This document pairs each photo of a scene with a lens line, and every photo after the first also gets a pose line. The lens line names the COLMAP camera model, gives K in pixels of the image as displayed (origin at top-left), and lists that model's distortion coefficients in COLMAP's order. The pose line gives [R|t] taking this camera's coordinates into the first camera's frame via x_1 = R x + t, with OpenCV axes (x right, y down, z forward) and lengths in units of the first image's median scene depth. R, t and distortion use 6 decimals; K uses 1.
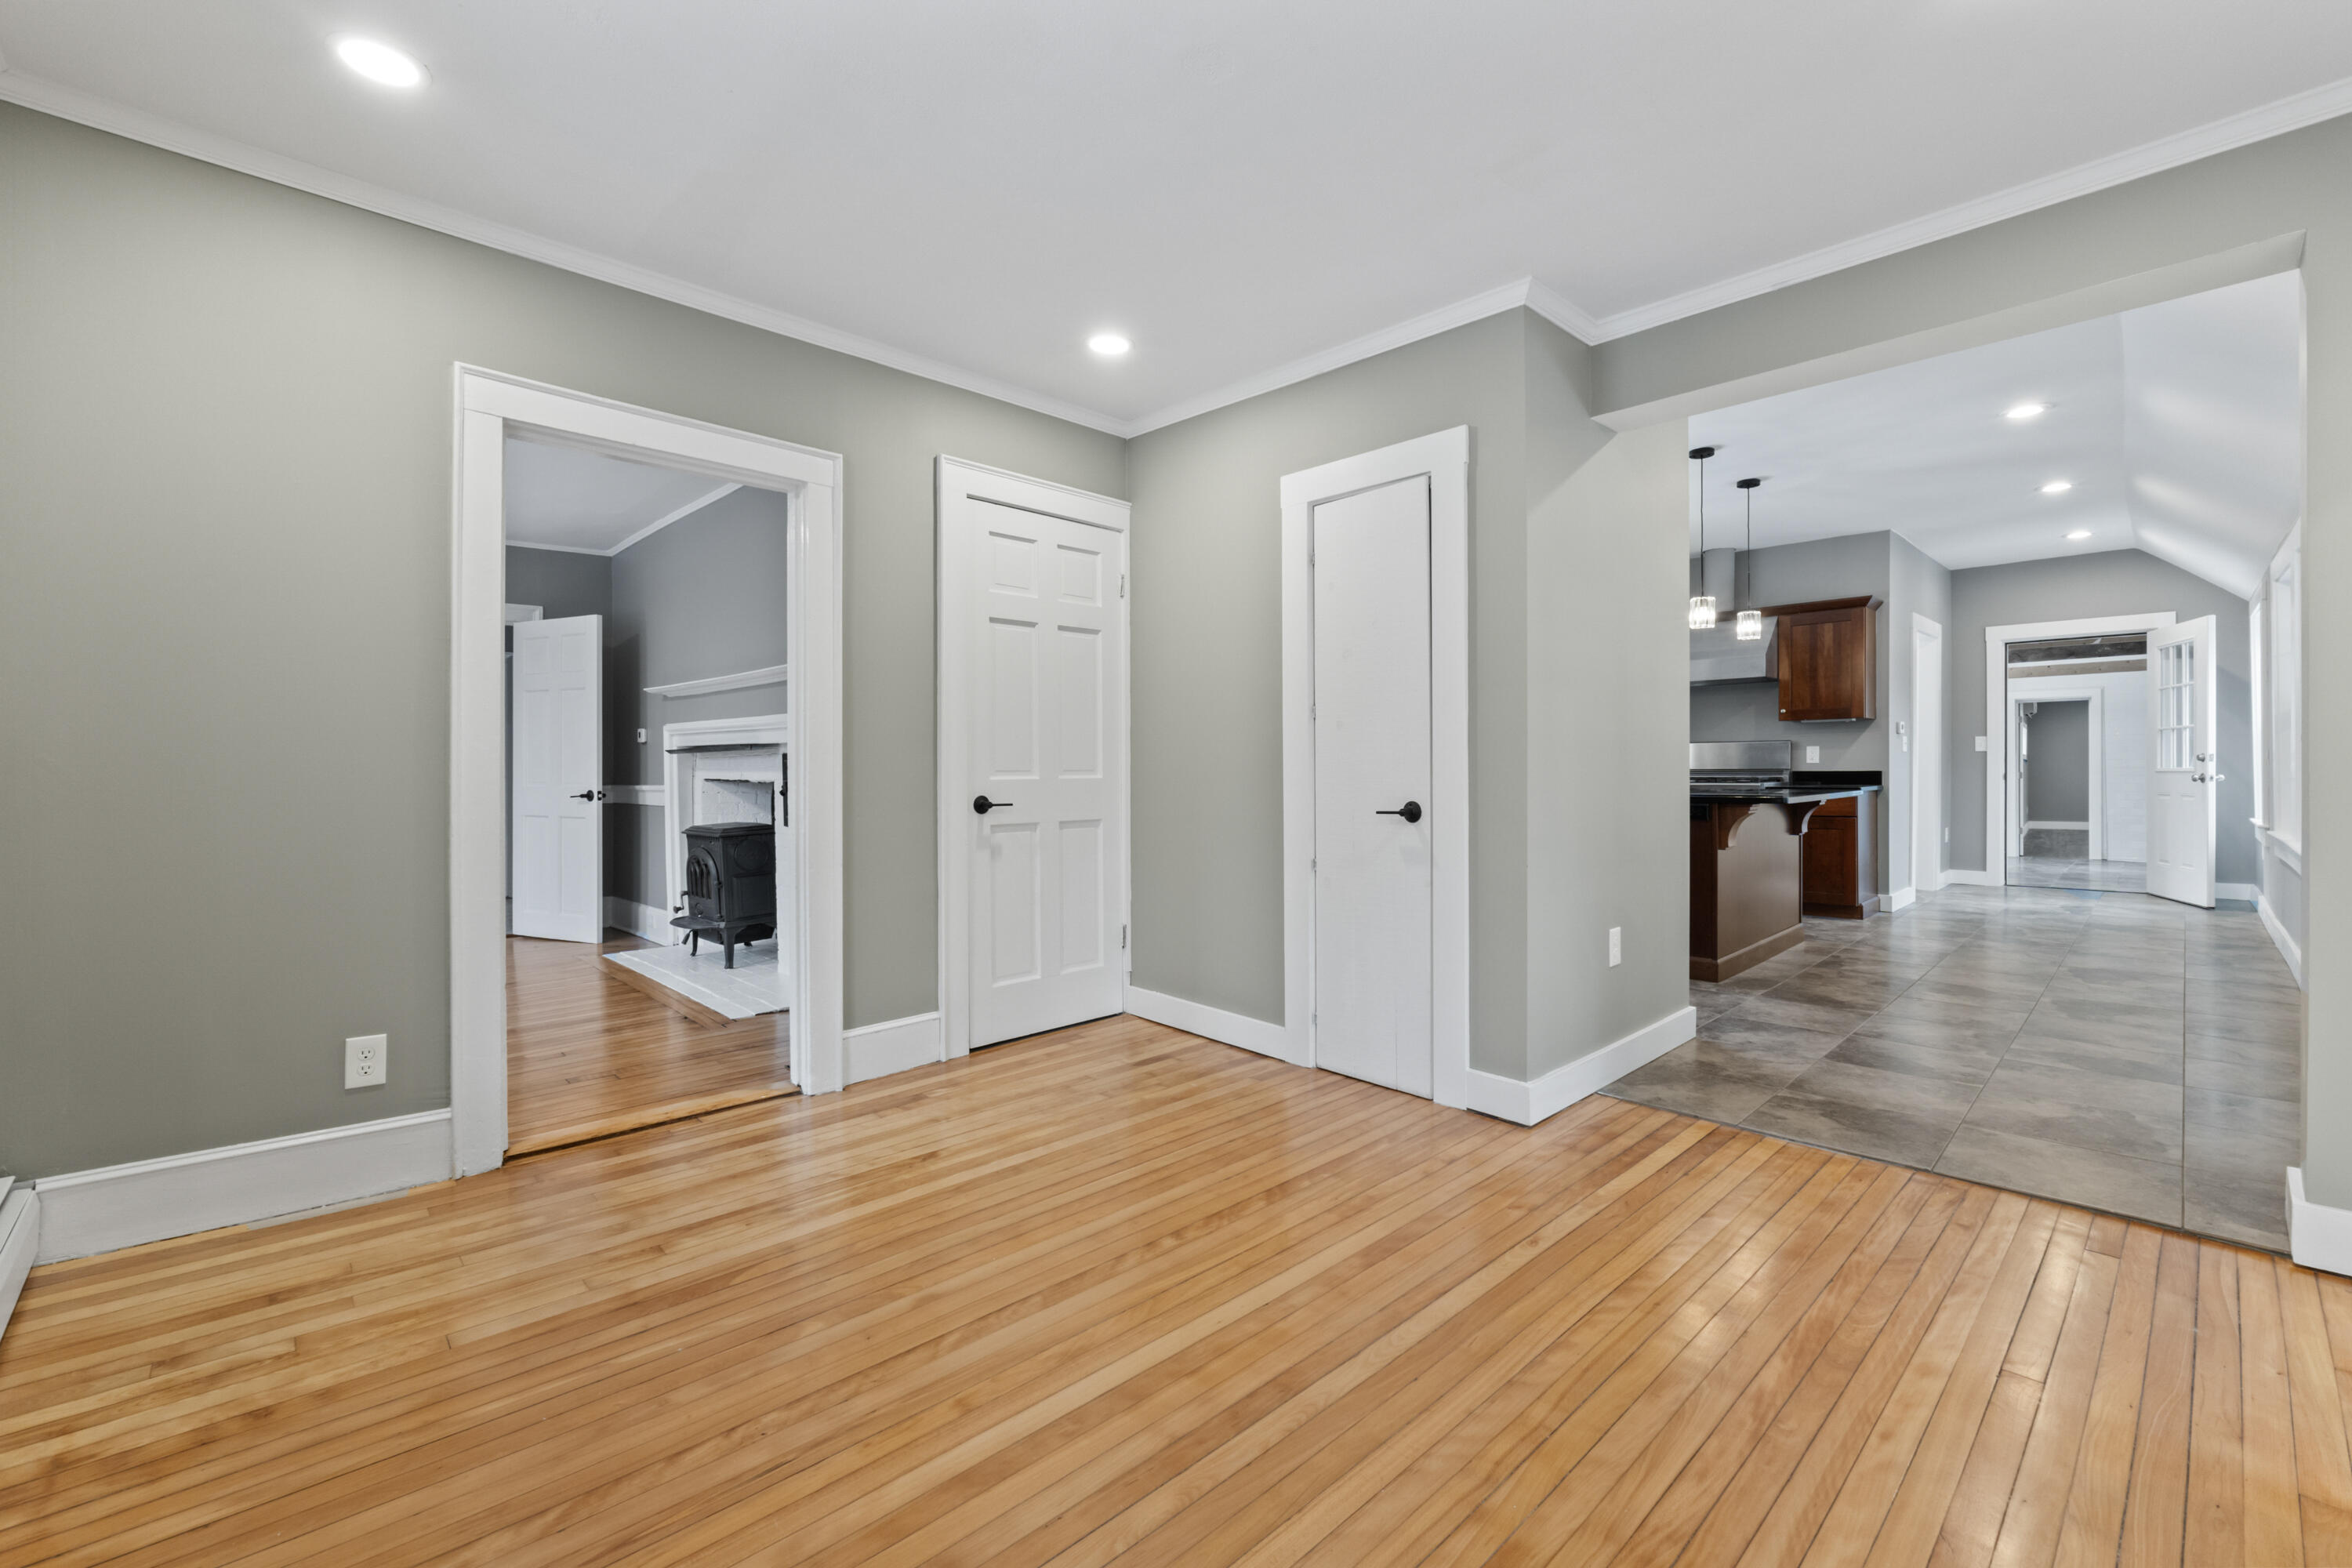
lens RADIAL K [[992.4, 0, 1172.0], [0, 992.4, 778.9], [0, 0, 1]] dist [-0.011330, 0.000626]
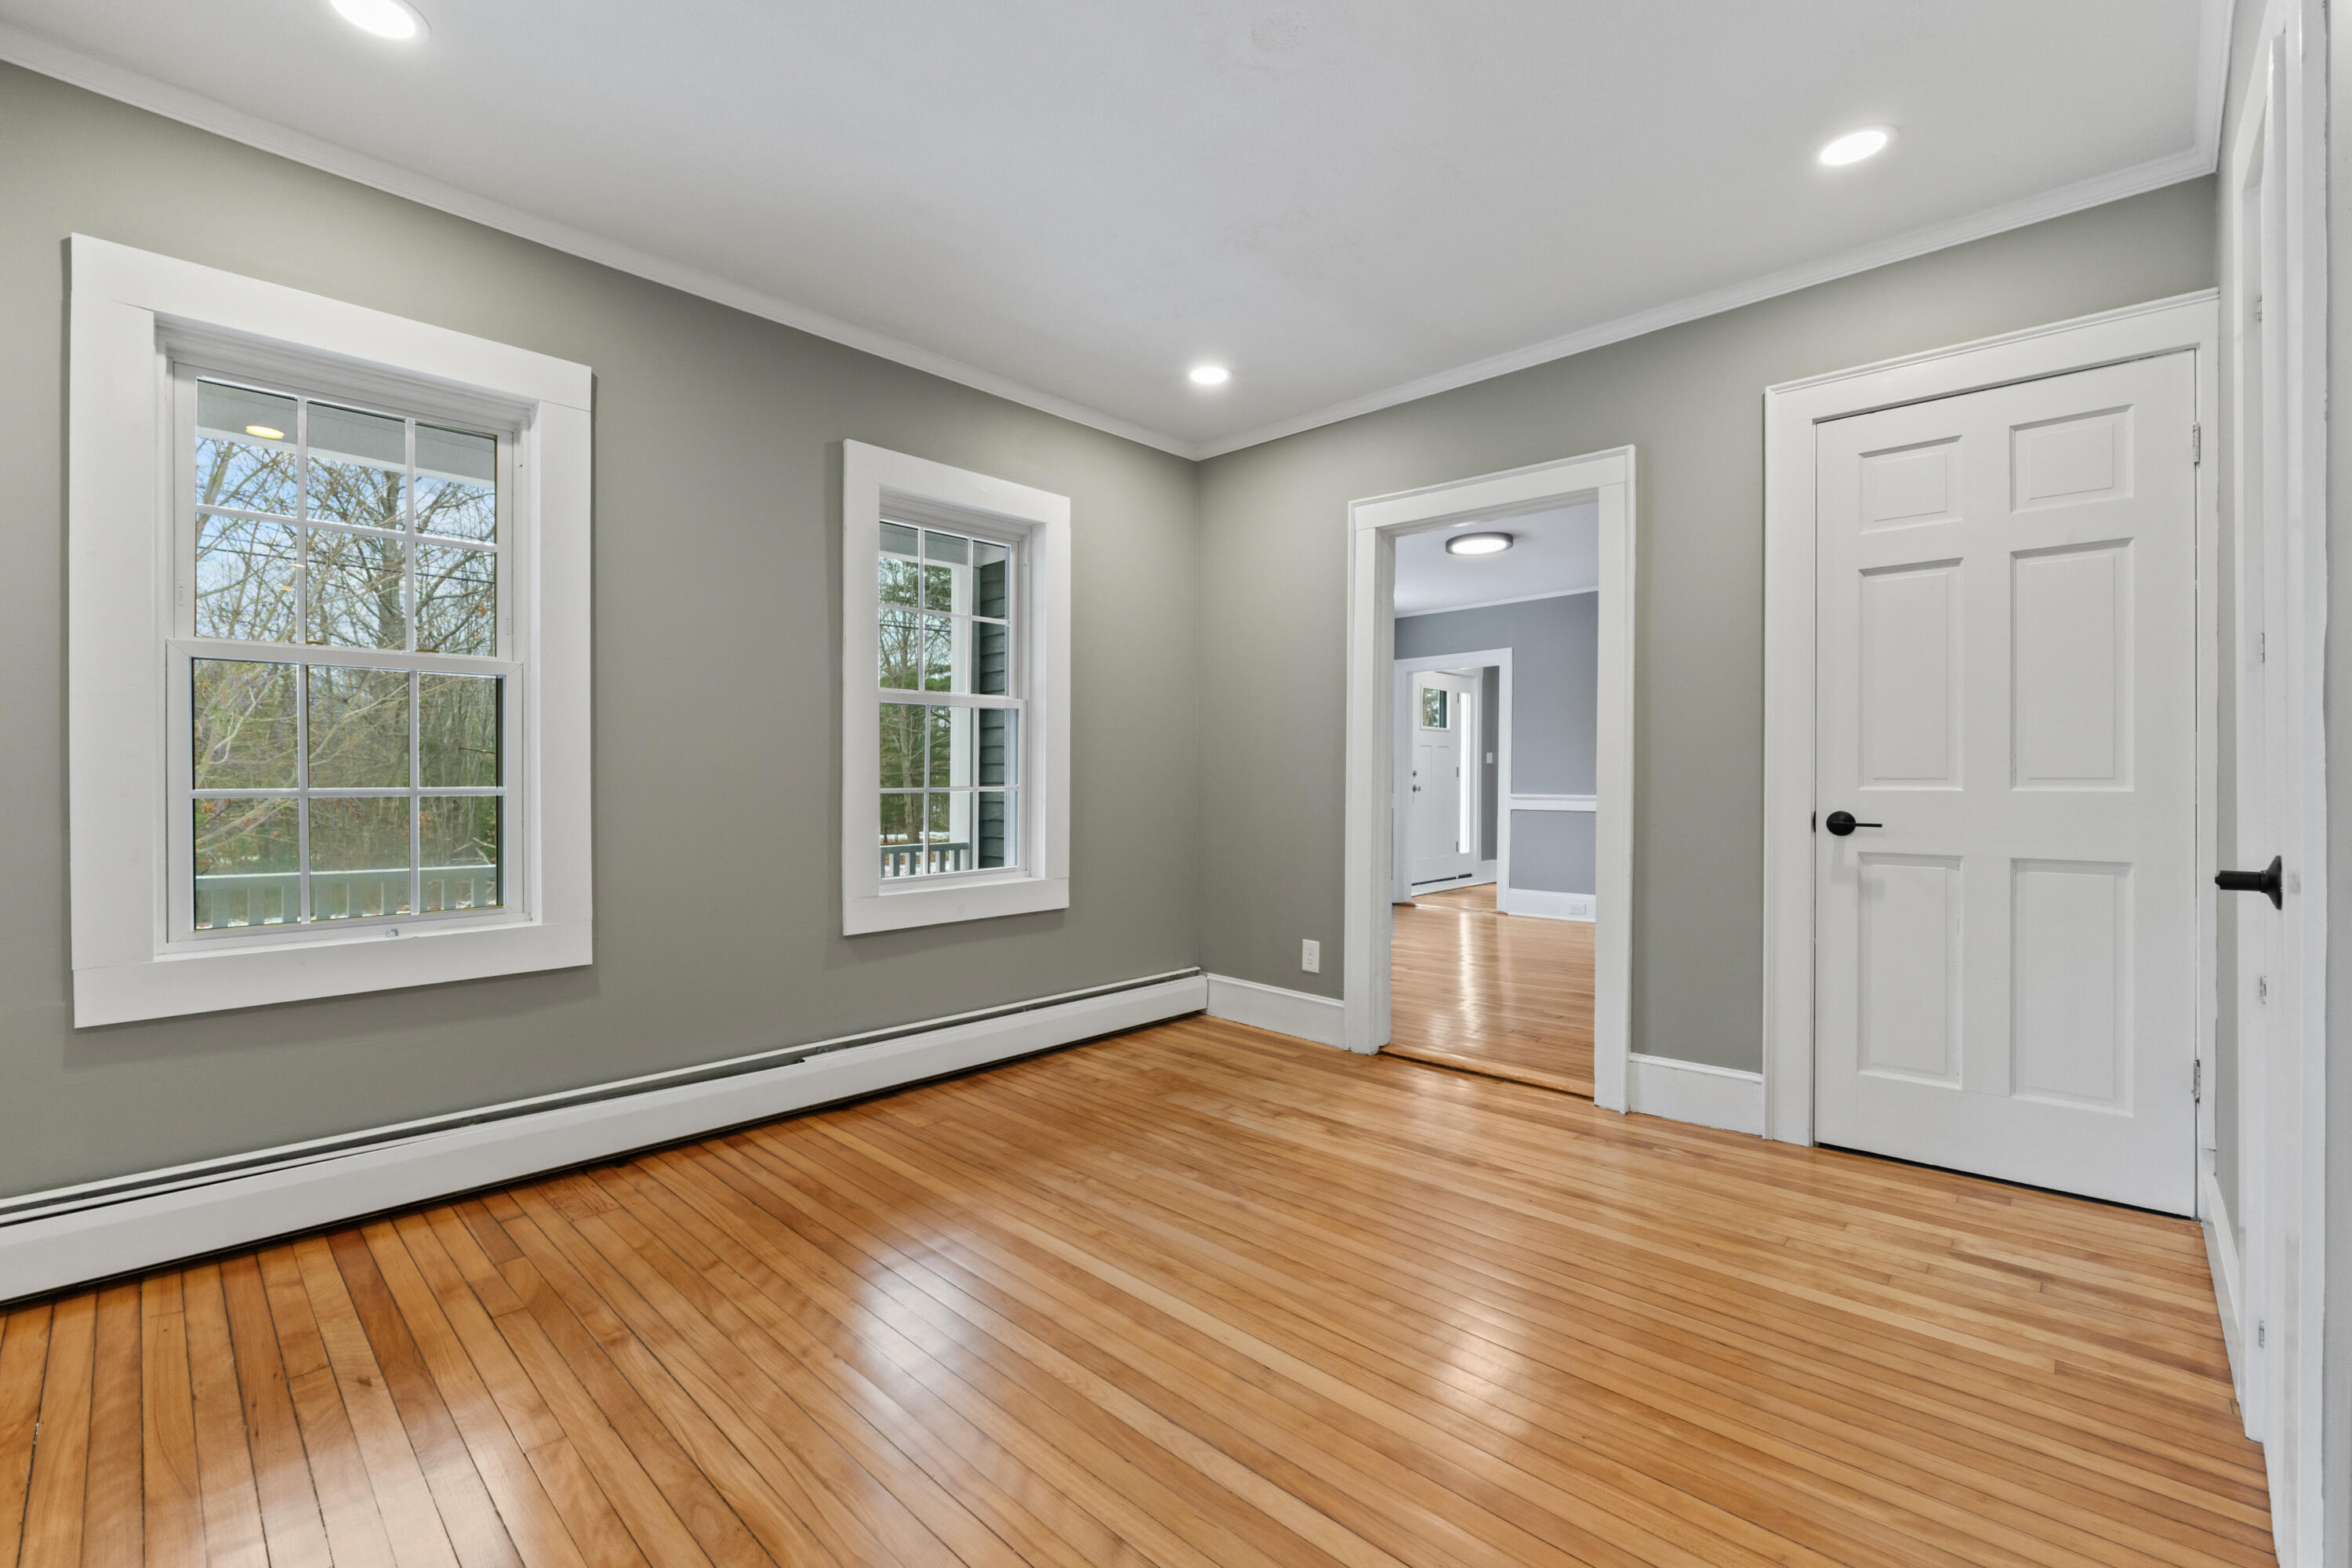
lens RADIAL K [[992.4, 0, 1182.5], [0, 992.4, 783.3], [0, 0, 1]] dist [-0.011330, 0.000626]
pose [[0.054902, 0.007151, -0.998466, 0.709086], [-0.012255, 0.999904, 0.006487, -0.004528], [0.998417, 0.011880, 0.054985, 0.622890]]
